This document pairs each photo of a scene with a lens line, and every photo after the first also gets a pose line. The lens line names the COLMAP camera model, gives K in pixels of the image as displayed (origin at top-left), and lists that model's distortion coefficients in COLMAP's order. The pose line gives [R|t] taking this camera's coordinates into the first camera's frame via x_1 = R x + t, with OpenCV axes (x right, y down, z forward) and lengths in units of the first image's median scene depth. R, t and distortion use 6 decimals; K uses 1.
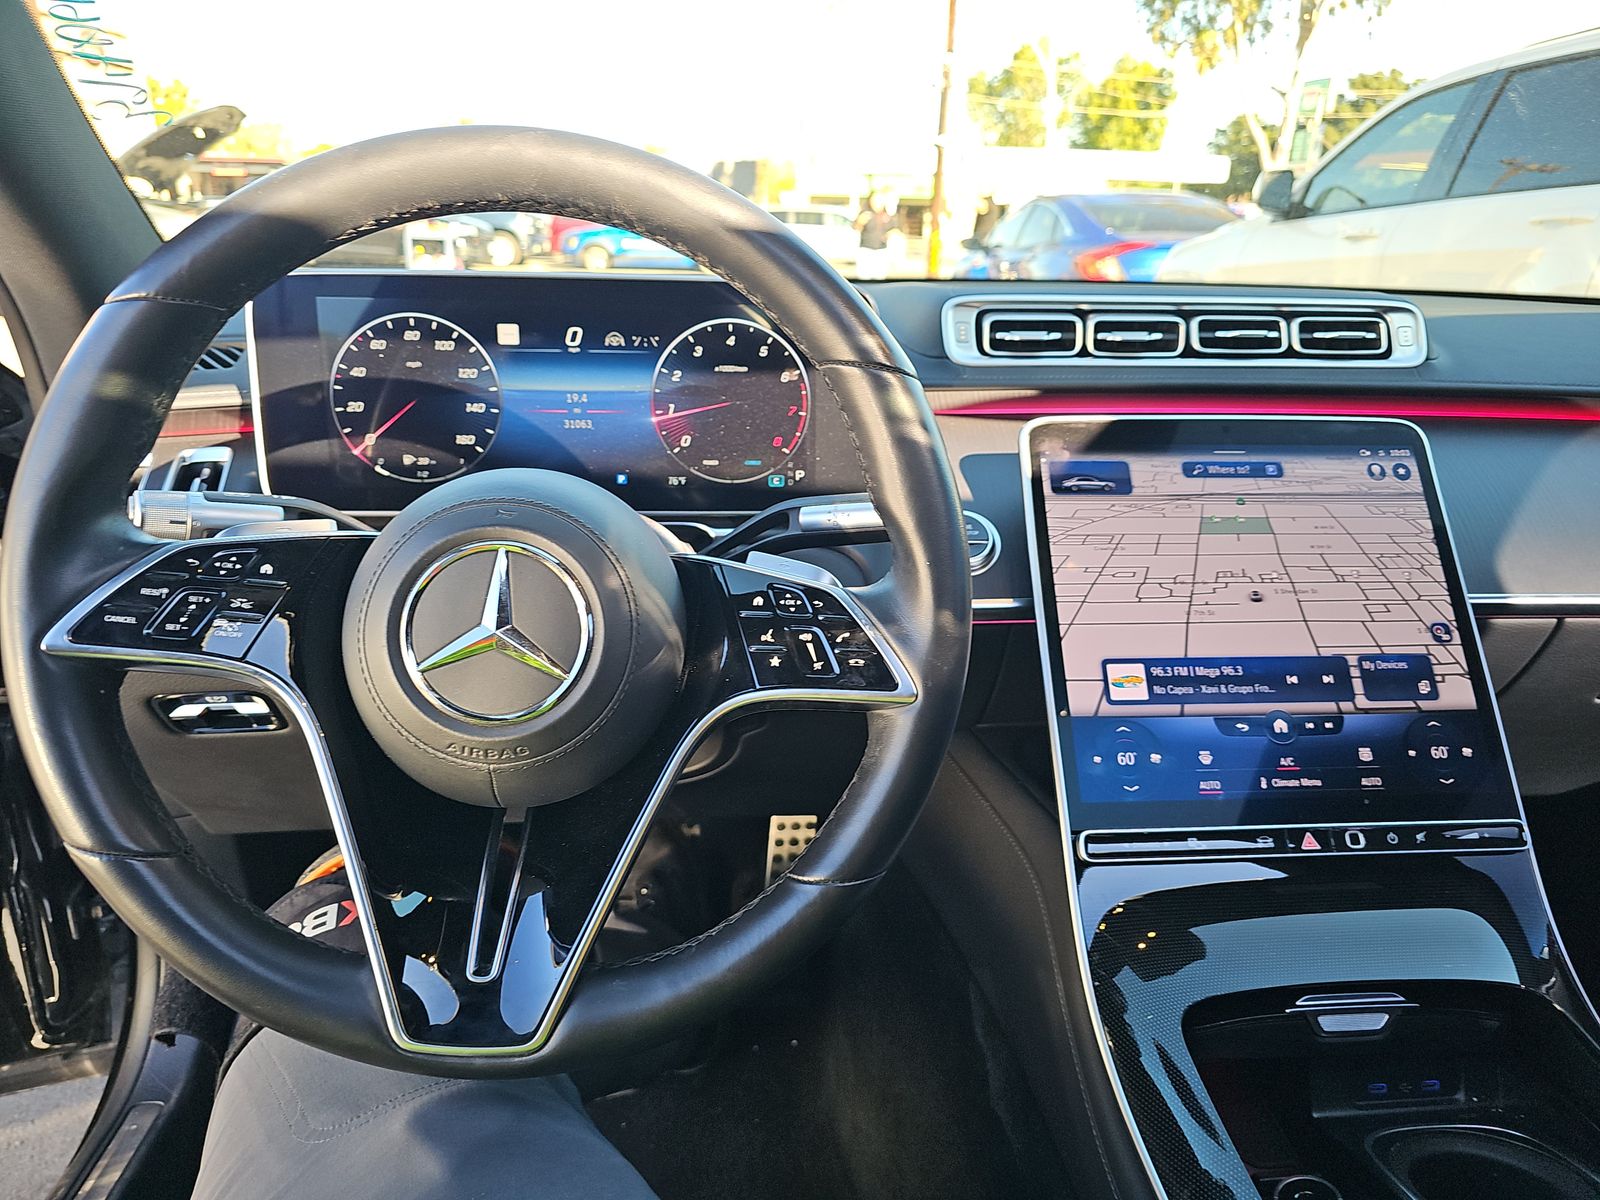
lens RADIAL K [[1064.5, 0, 803.3], [0, 1064.5, 614.9], [0, 0, 1]] dist [0.033722, -0.036318]
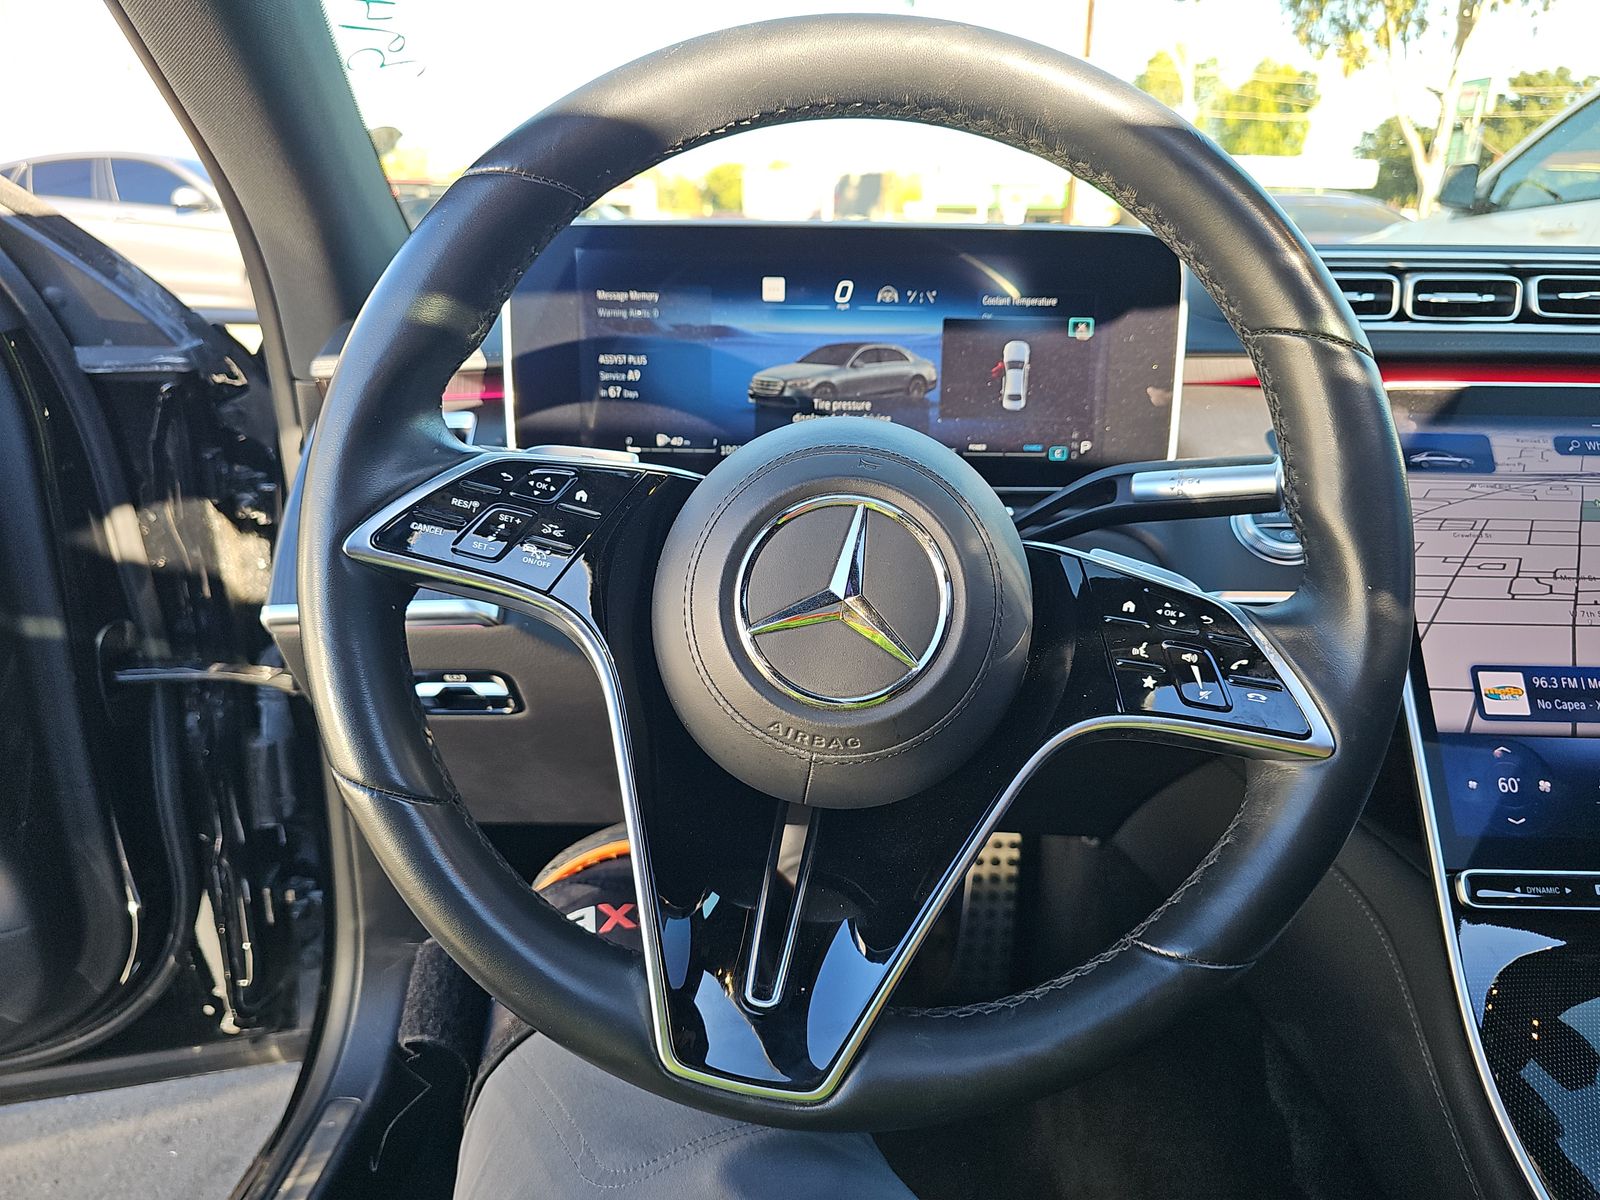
lens RADIAL K [[1067.6, 0, 802.1], [0, 1067.6, 606.0], [0, 0, 1]] dist [0.030863, -0.035327]
pose [[0.994034, 0.026011, -0.105921, -0.145704], [-0.027935, 0.999470, -0.016723, 0.022314], [0.105430, 0.019583, 0.994234, 0.096947]]
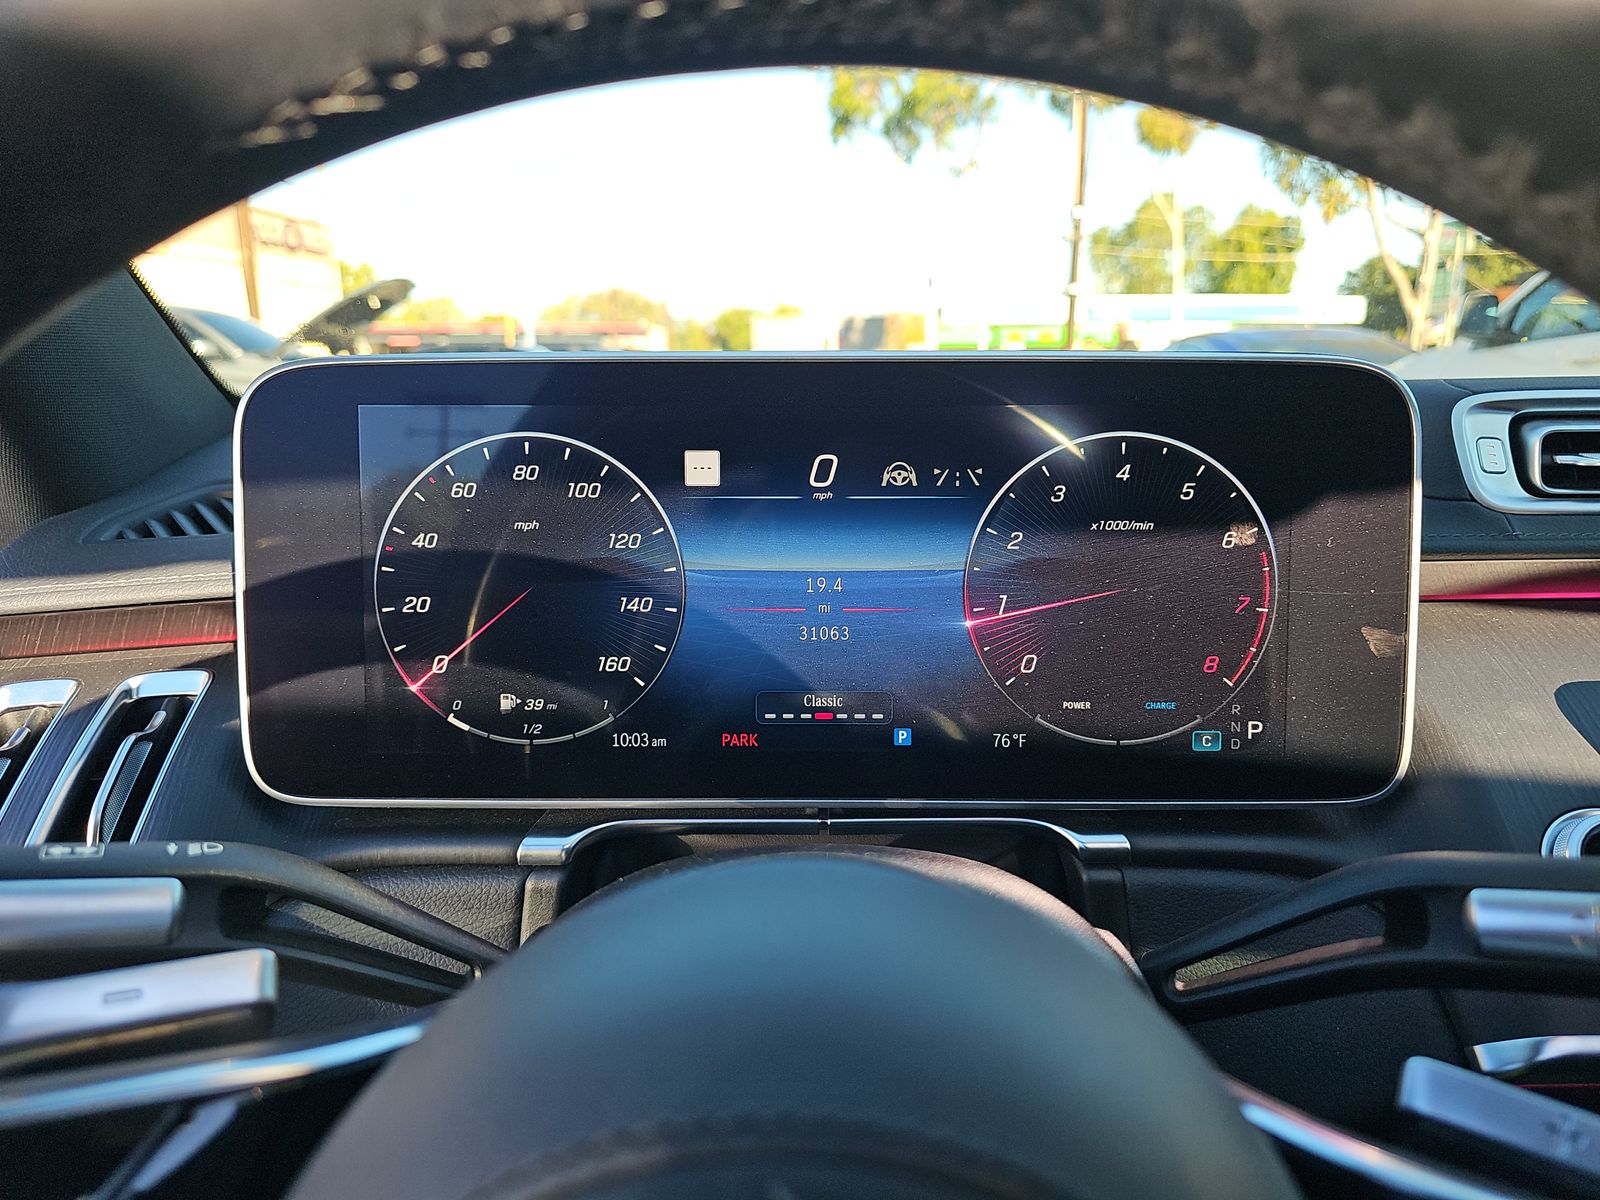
lens RADIAL K [[1063.8, 0, 804.0], [0, 1063.8, 603.3], [0, 0, 1]] dist [0.063258, -0.082344]
pose [[0.993271, -0.000102, -0.115809, -0.162277], [-0.016103, 0.990164, -0.138984, -0.121675], [0.114684, 0.139914, 0.983500, 0.488383]]
